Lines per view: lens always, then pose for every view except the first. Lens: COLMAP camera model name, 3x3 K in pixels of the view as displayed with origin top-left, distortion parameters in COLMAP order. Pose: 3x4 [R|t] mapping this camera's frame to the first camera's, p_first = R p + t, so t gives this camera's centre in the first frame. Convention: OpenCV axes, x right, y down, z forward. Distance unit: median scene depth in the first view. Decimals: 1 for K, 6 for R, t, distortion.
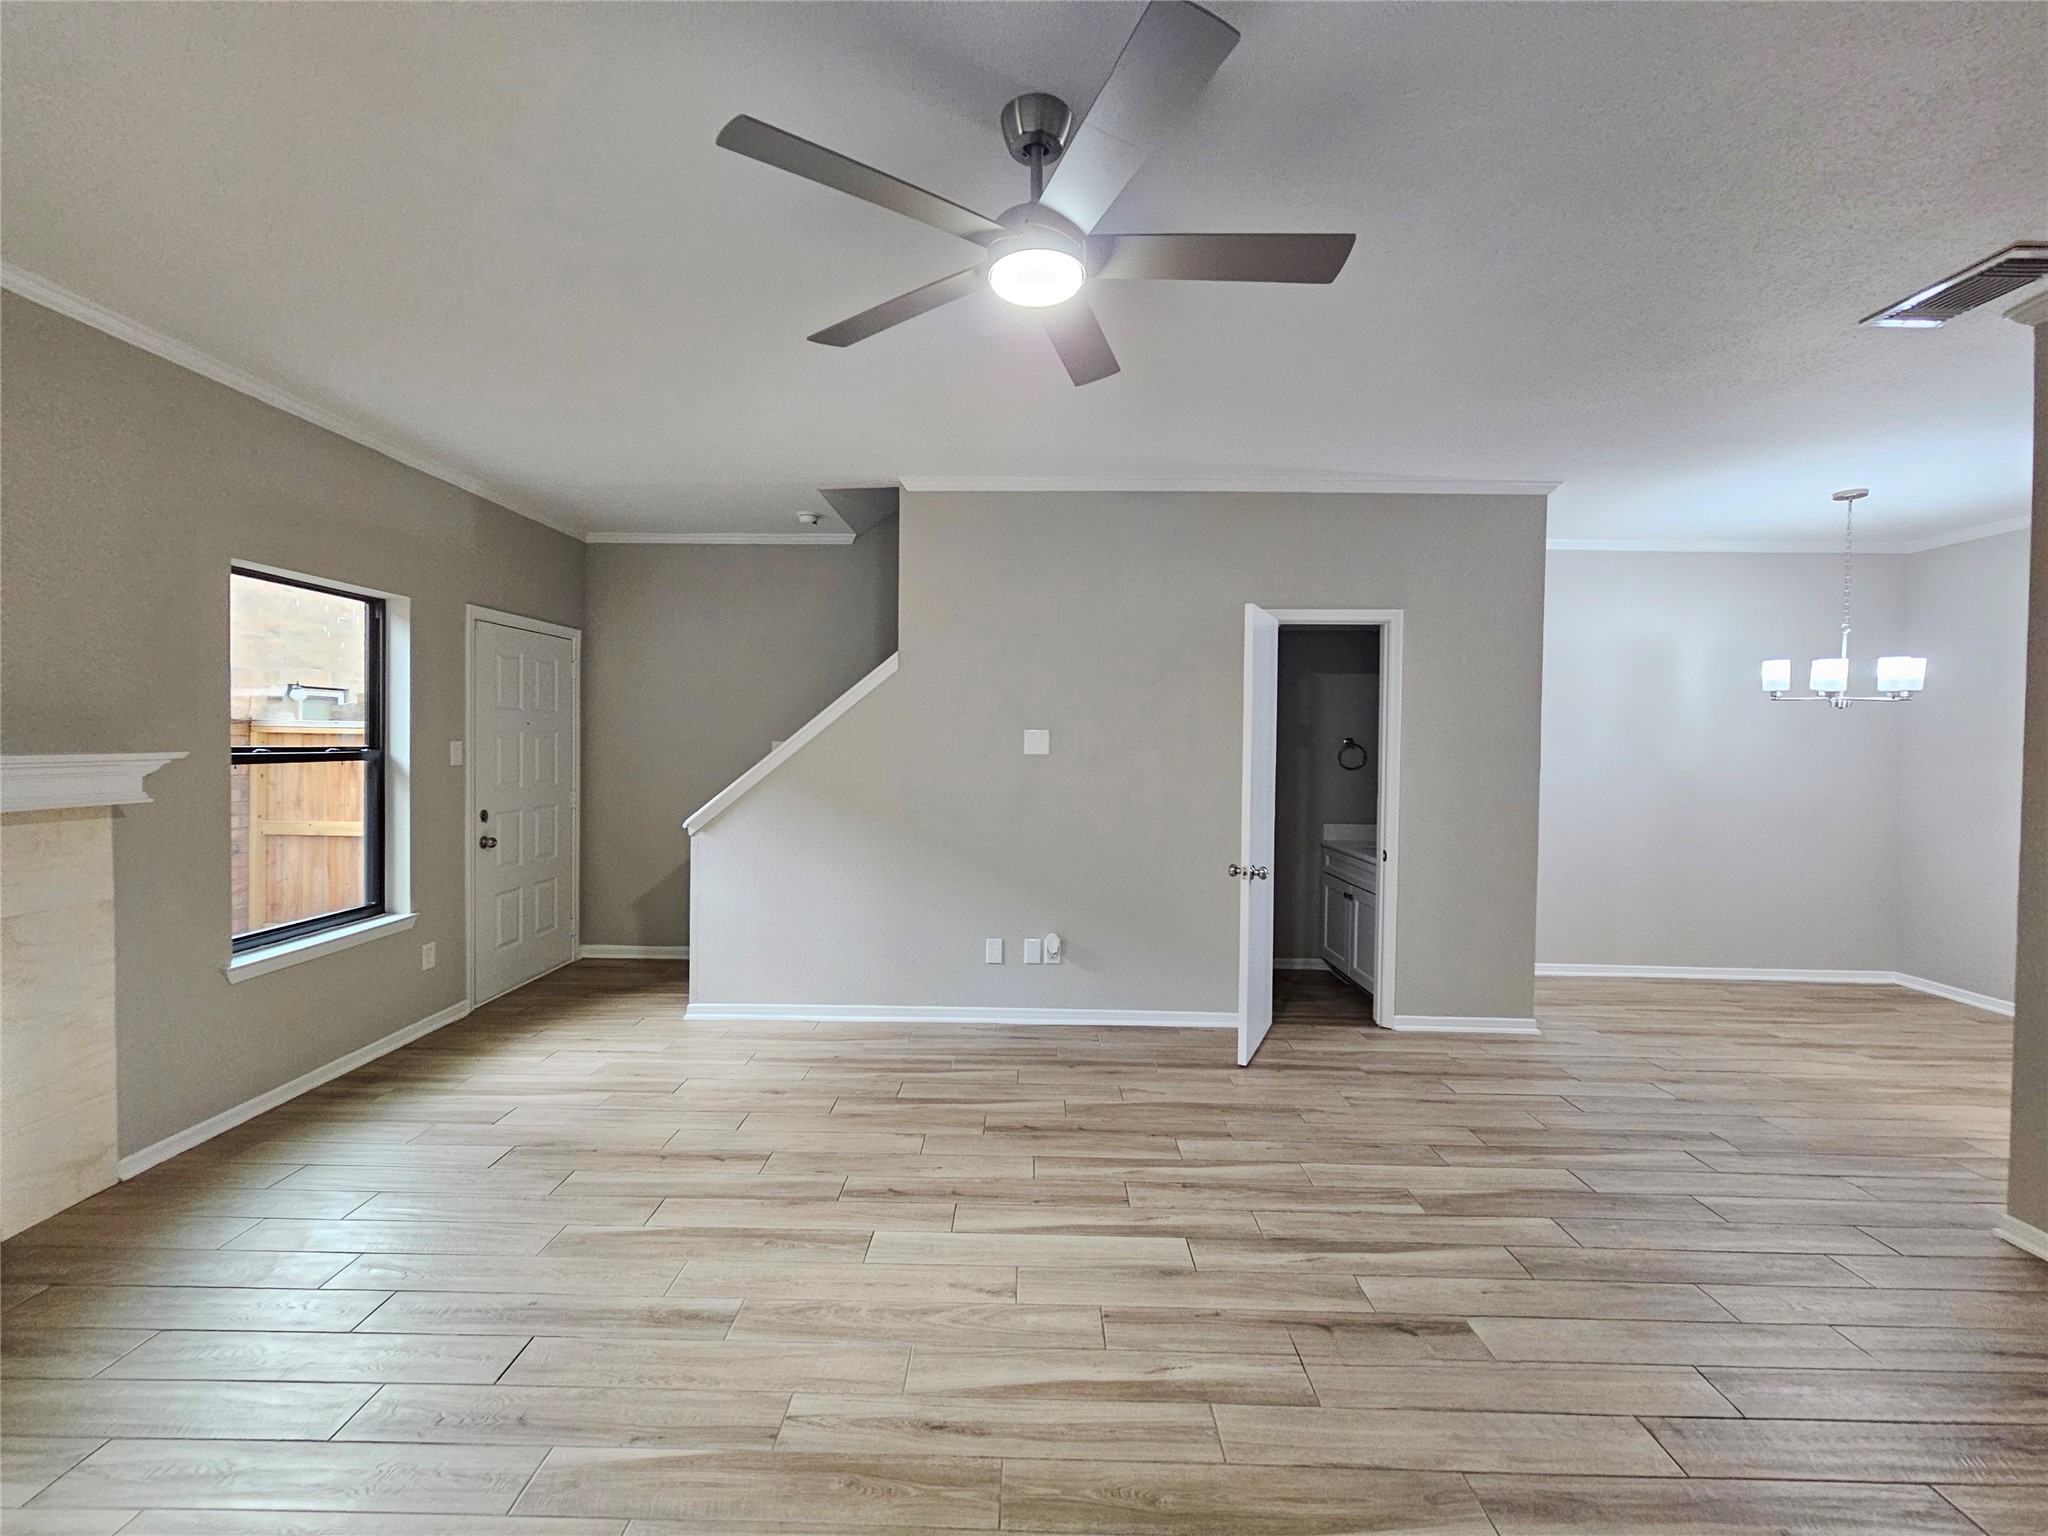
lens RADIAL K [[844.9, 0, 1023.6], [0, 844.9, 753.6], [0, 0, 1]] dist [-0.000628, 0.000770]
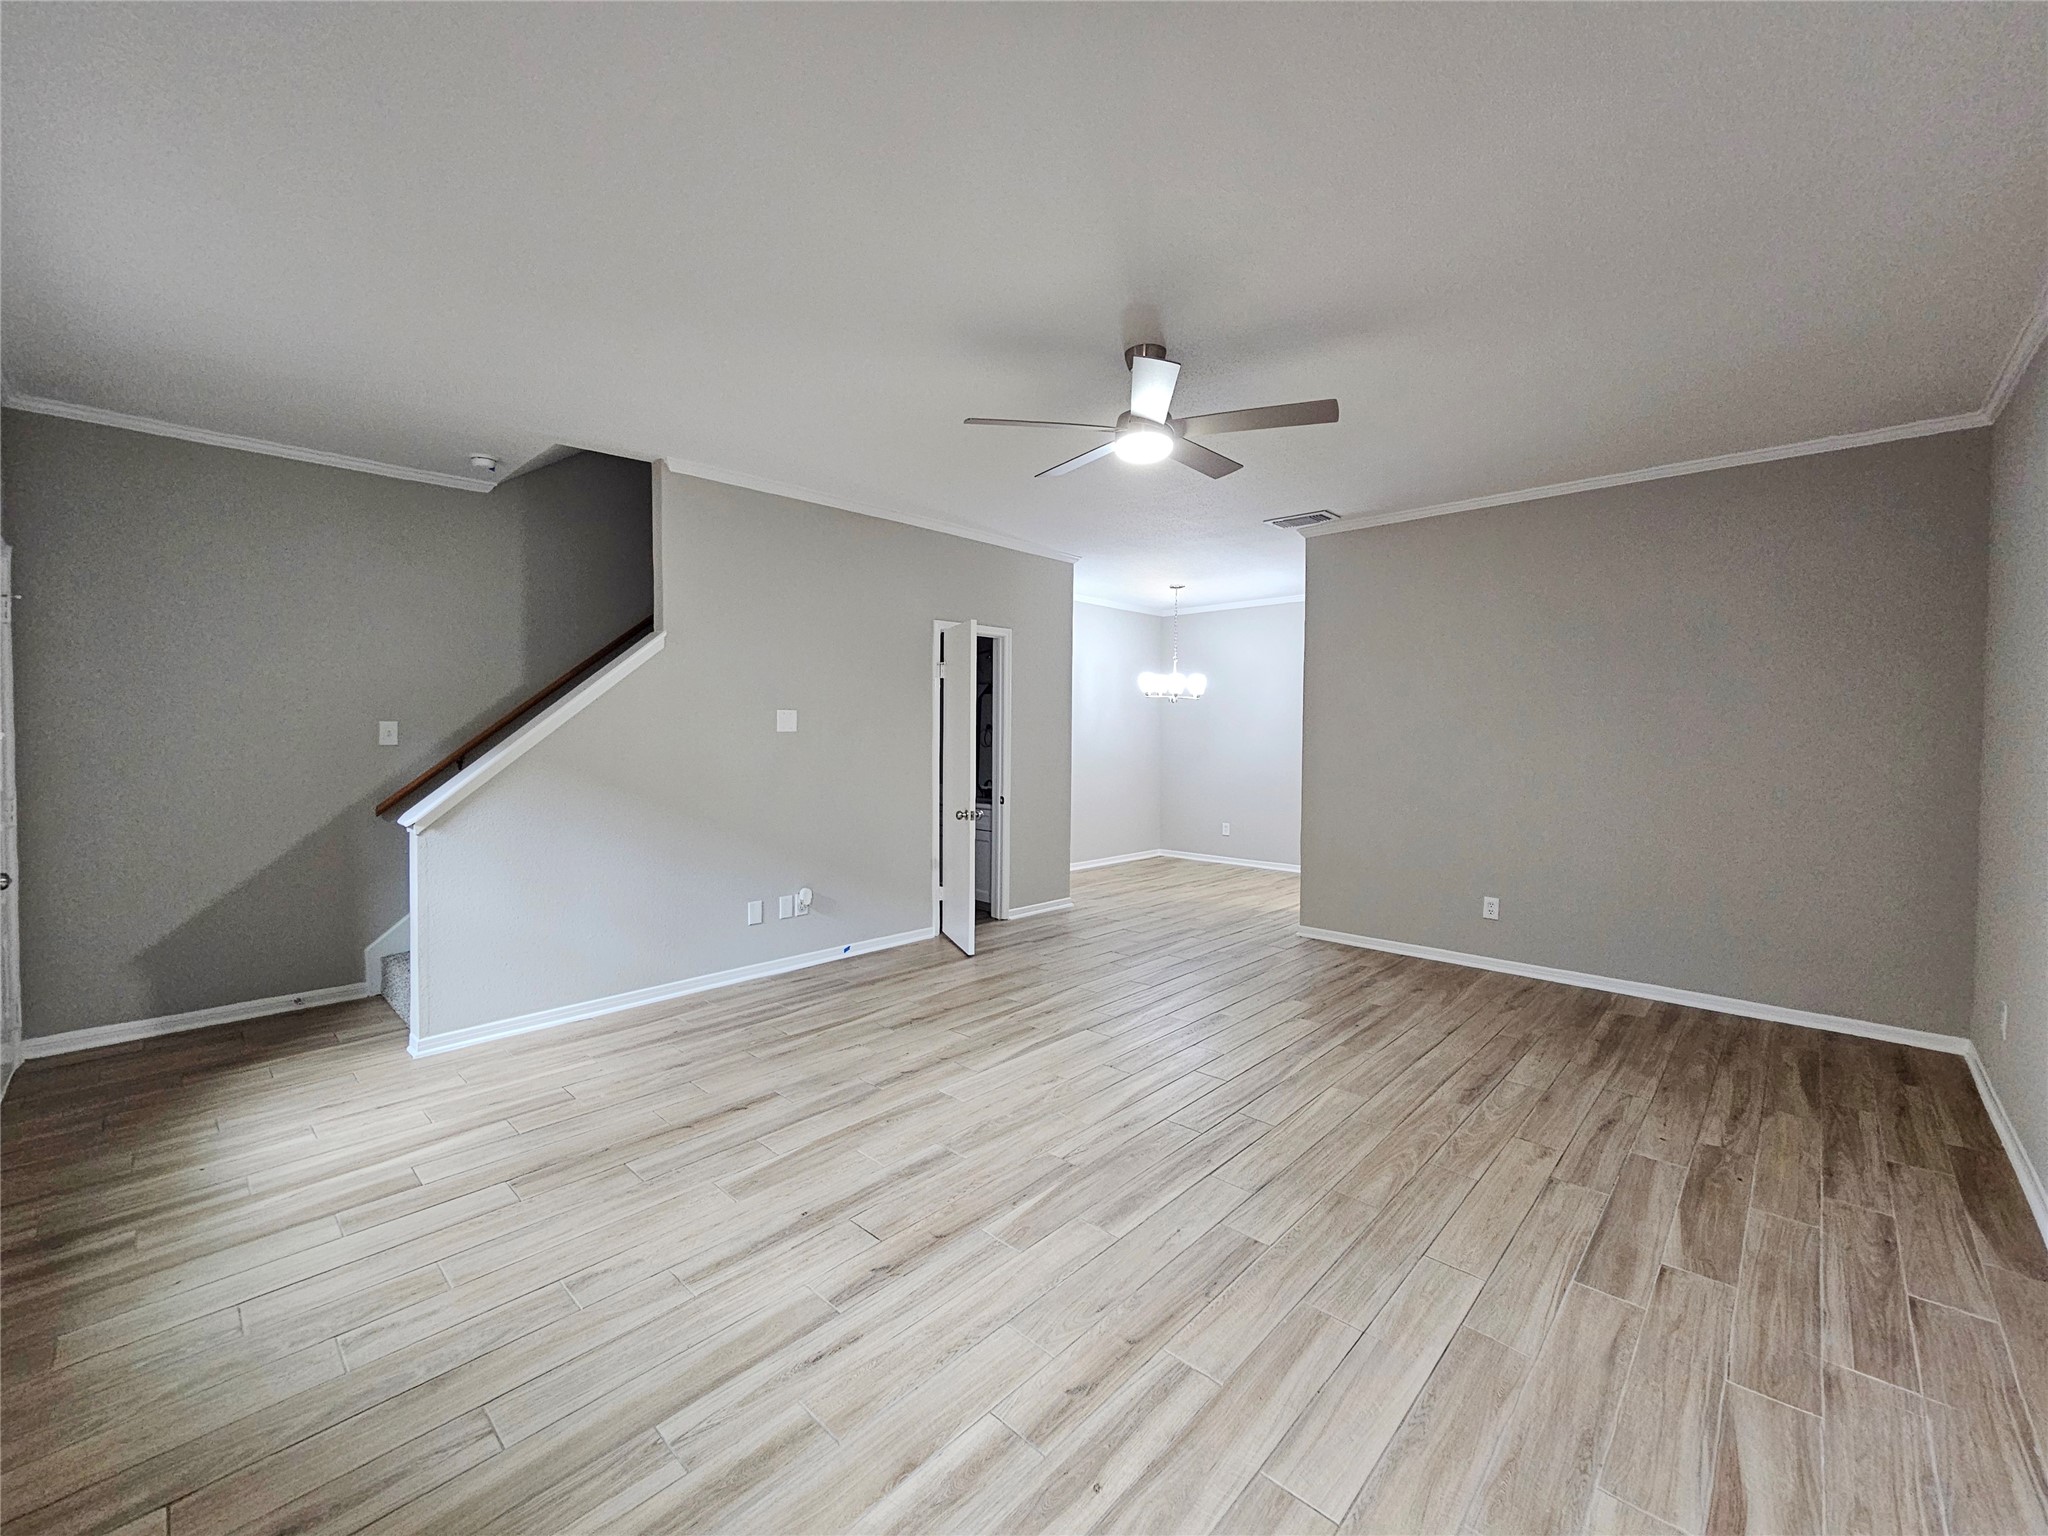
lens RADIAL K [[844.9, 0, 1023.6], [0, 844.9, 753.6], [0, 0, 1]] dist [-0.000628, 0.000770]
pose [[0.667506, -0.027732, 0.744088, -0.692582], [0.014833, 0.999603, 0.023948, 0.008736], [-0.744457, -0.004949, 0.667652, 0.018262]]
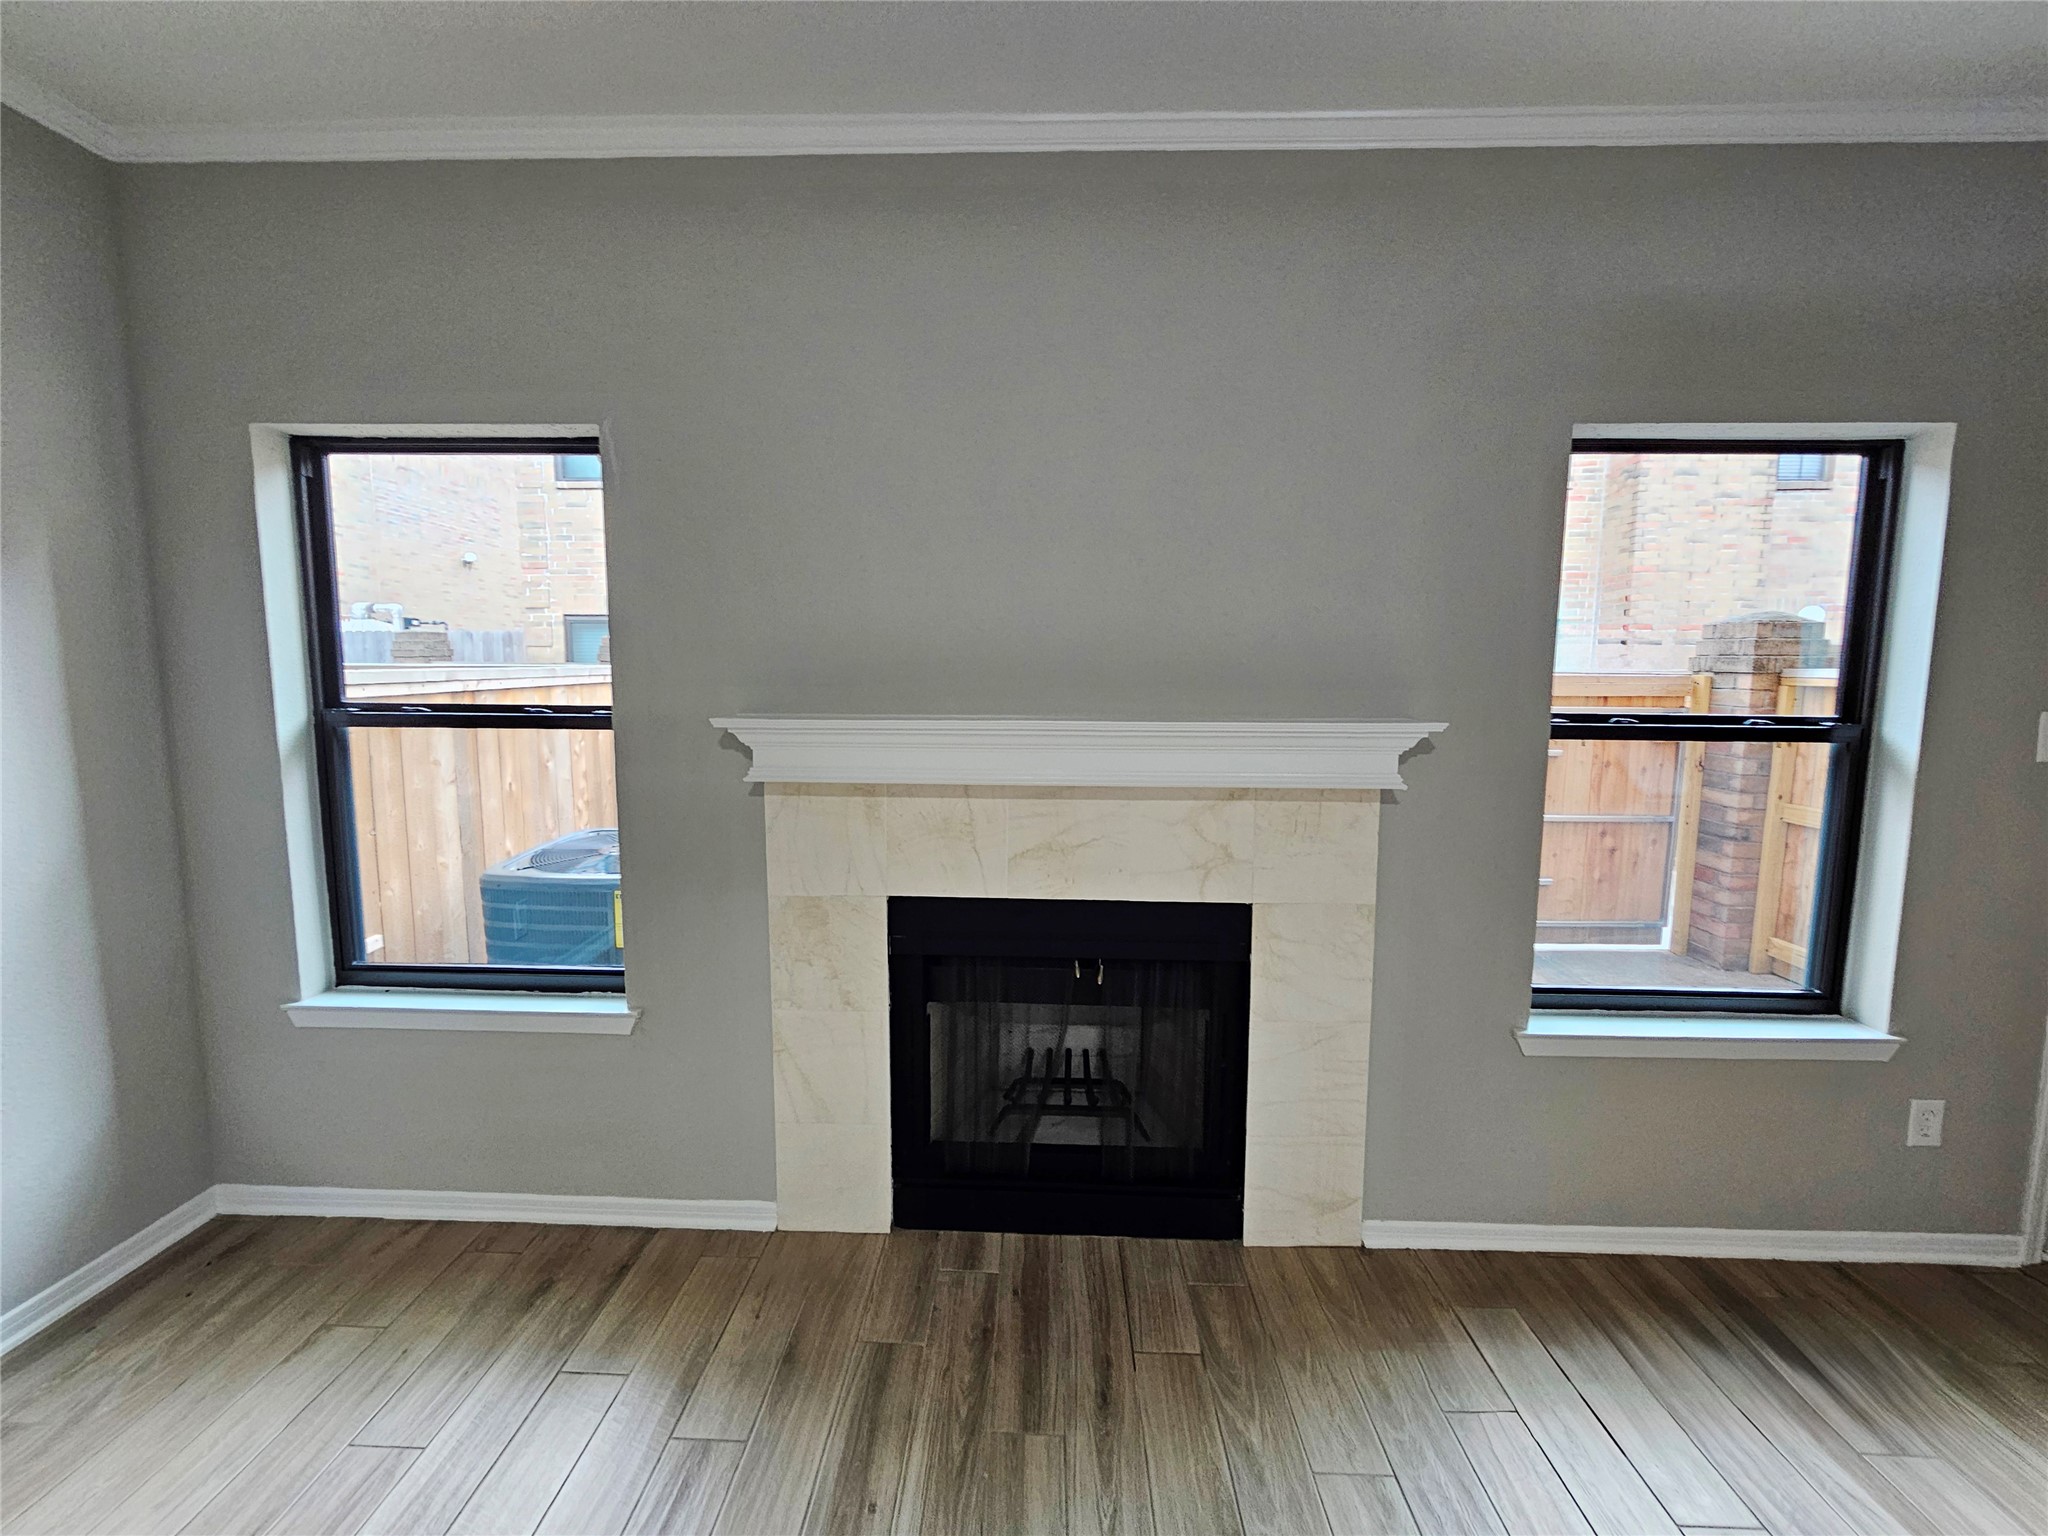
lens RADIAL K [[844.9, 0, 1023.6], [0, 844.9, 753.6], [0, 0, 1]] dist [-0.000628, 0.000770]
pose [[-0.015122, 0.089874, -0.995838, -0.210882], [-0.025488, 0.995594, 0.090239, -0.022190], [0.999561, 0.026746, -0.012765, 0.477778]]
